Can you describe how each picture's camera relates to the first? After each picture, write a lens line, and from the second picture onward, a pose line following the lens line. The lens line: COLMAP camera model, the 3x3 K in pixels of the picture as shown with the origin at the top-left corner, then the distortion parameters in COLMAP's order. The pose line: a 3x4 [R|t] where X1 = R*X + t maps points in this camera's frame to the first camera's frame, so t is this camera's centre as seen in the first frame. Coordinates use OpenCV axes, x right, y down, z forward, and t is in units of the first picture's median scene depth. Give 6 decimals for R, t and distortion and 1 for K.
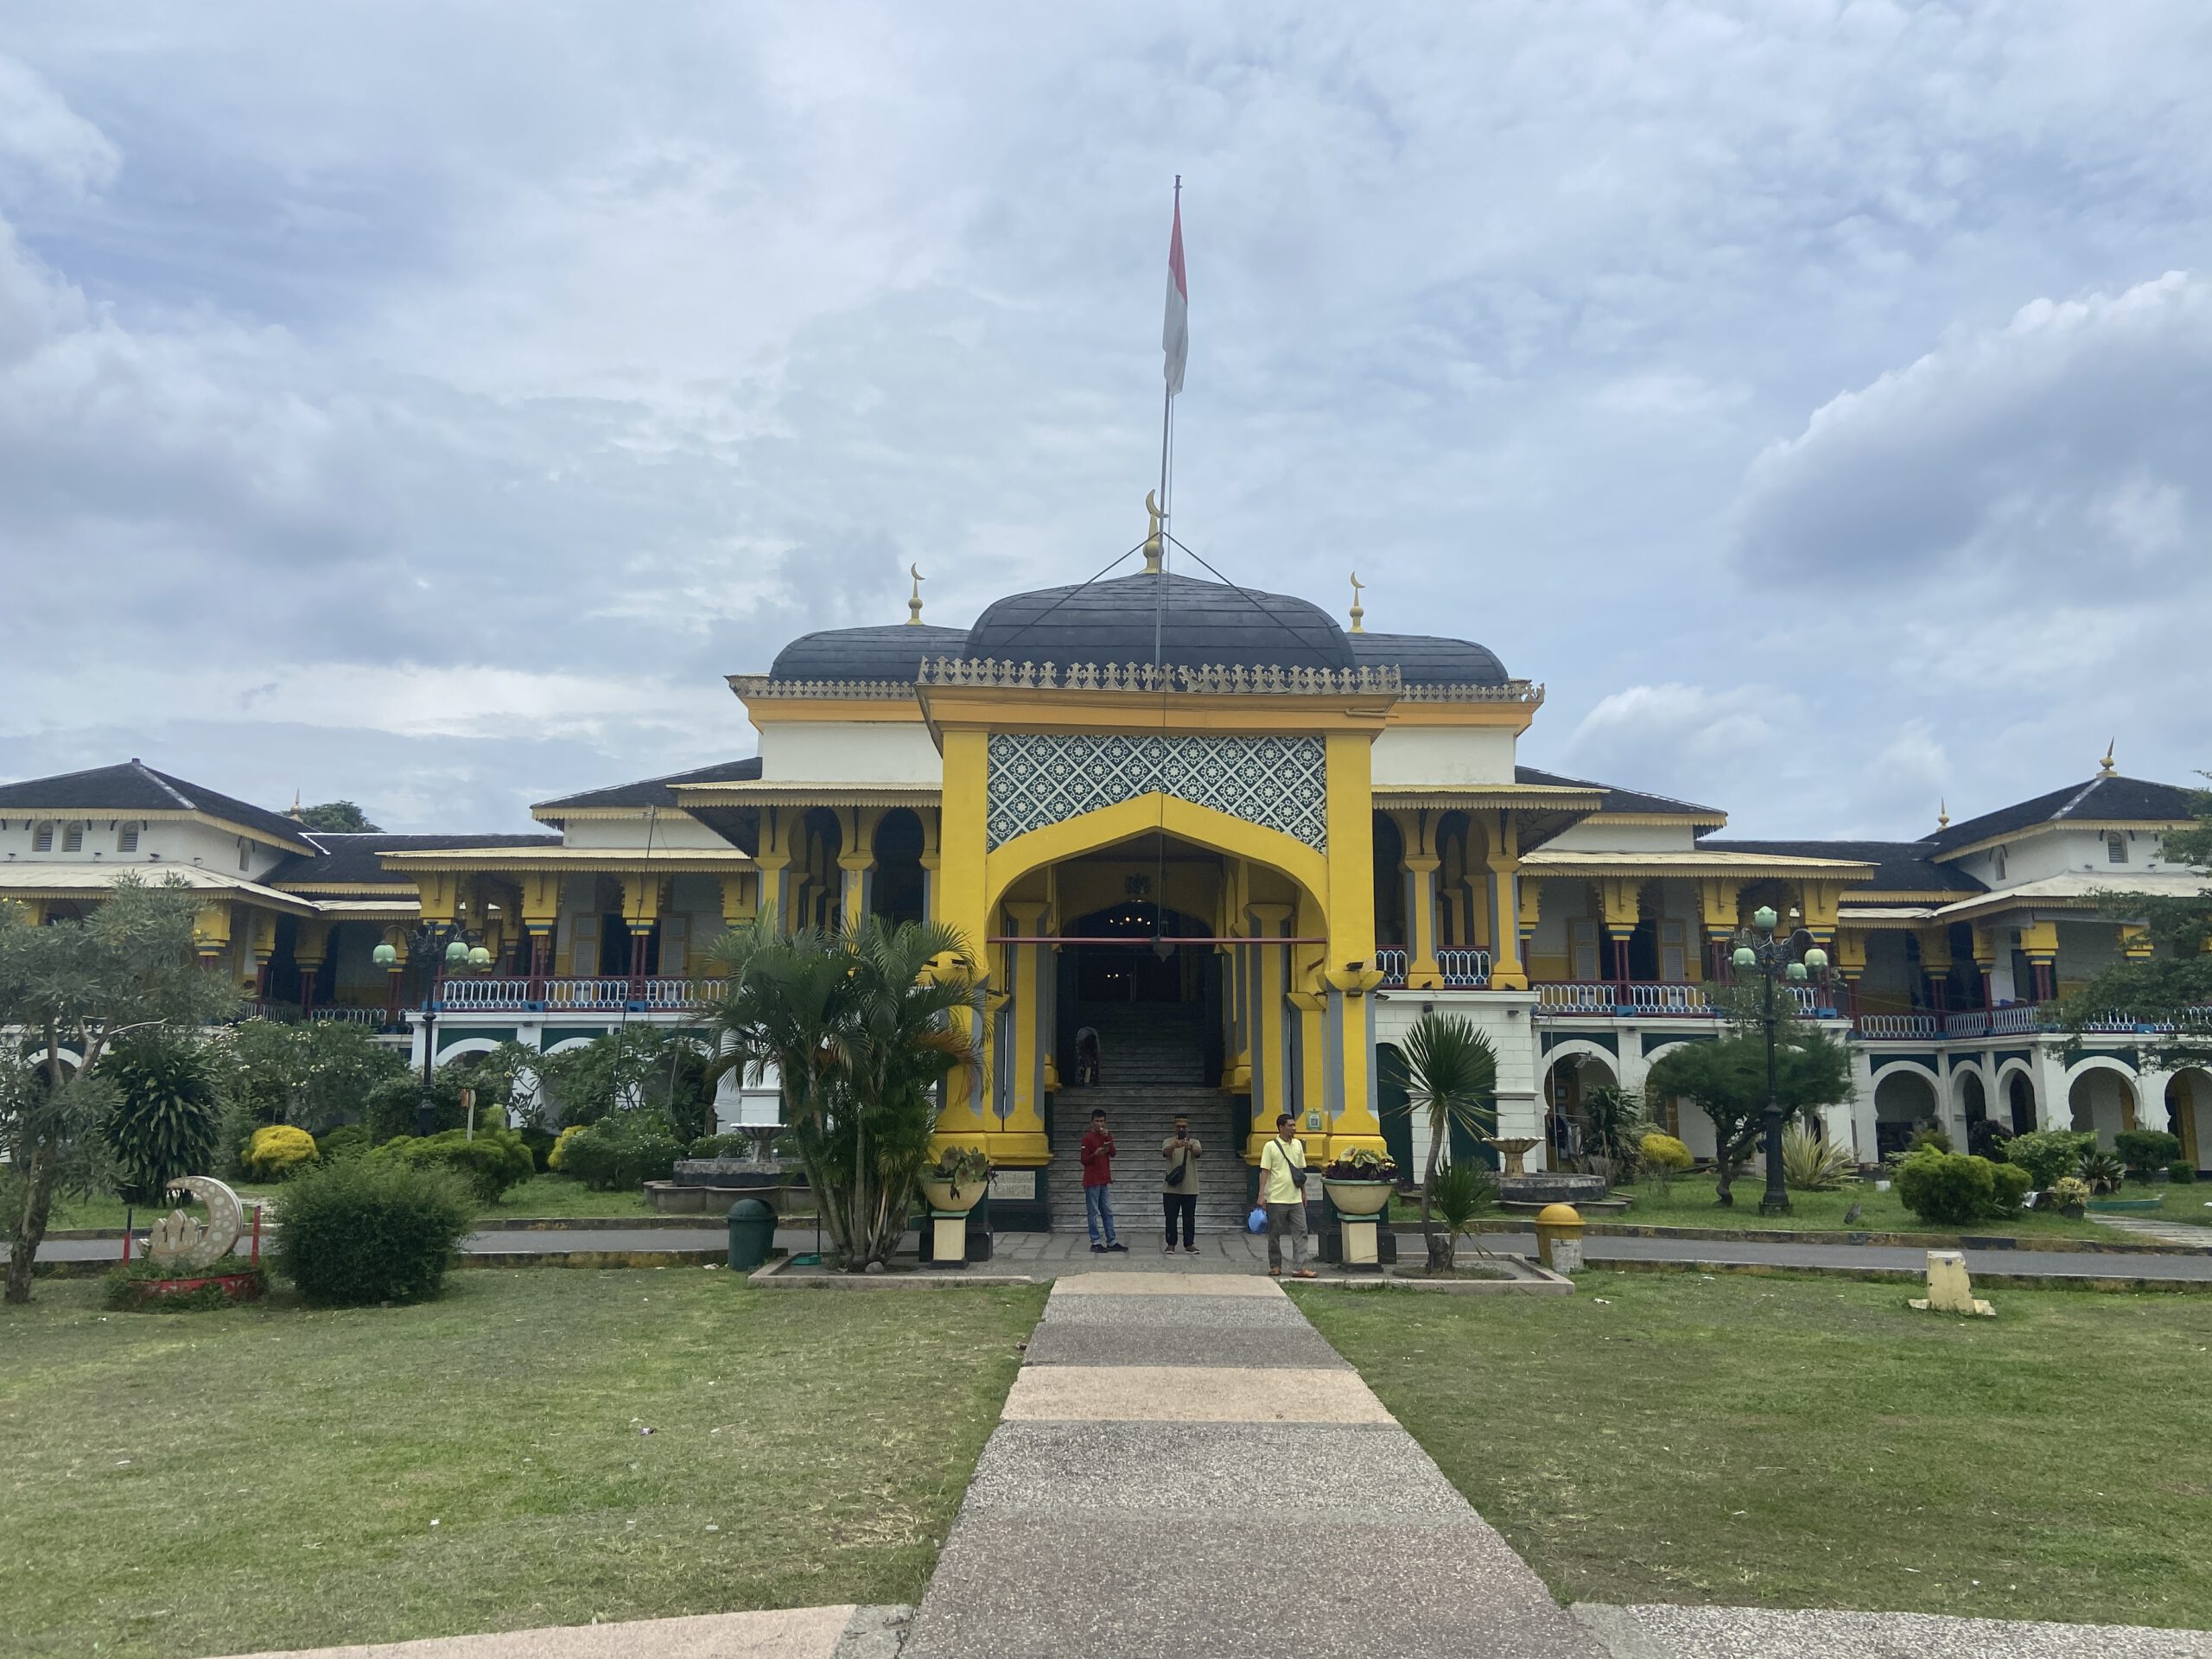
lens RADIAL K [[1614.5, 0, 1108.2], [0, 1614.5, 816.6], [0, 0, 1]] dist [0.130402, -0.150171]
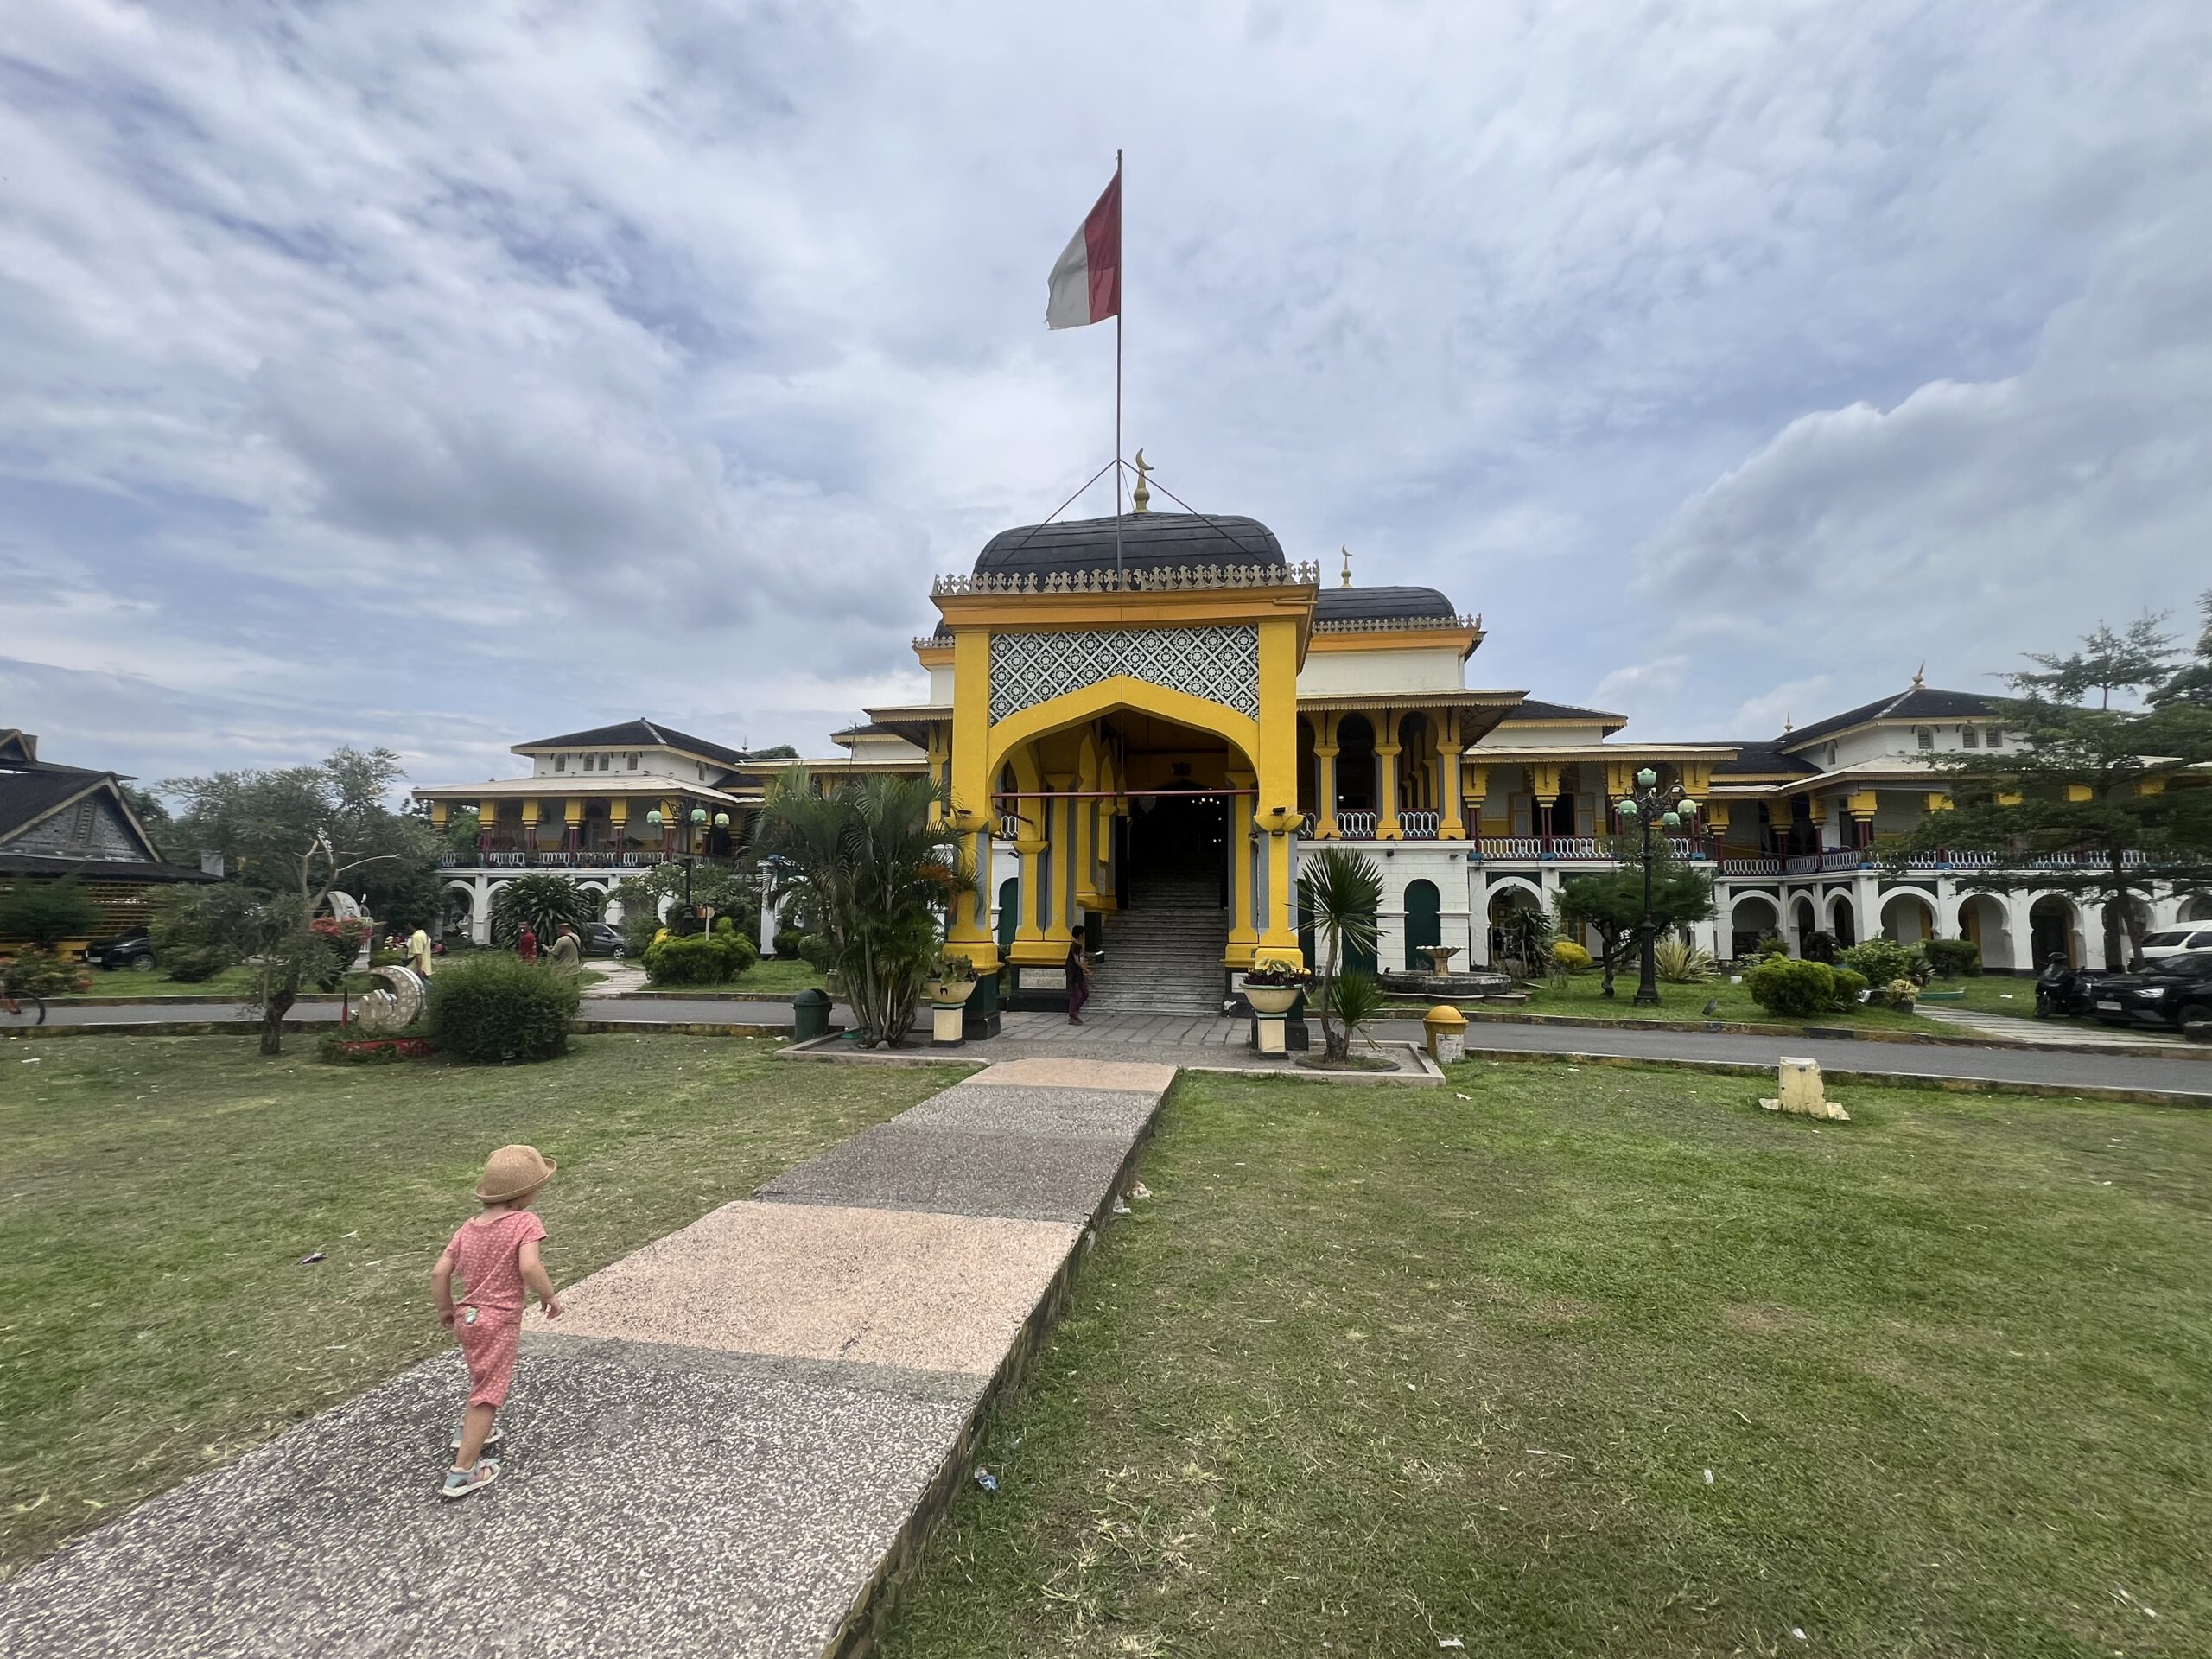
lens RADIAL K [[923.1, 0, 1106.0], [0, 923.1, 829.5], [0, 0, 1]] dist [-0.000284, 0.000035]
pose [[0.986520, -0.010235, -0.163319, 0.110219], [0.023035, 0.996790, 0.076672, 0.040065], [0.162010, -0.079401, 0.983589, 0.239426]]
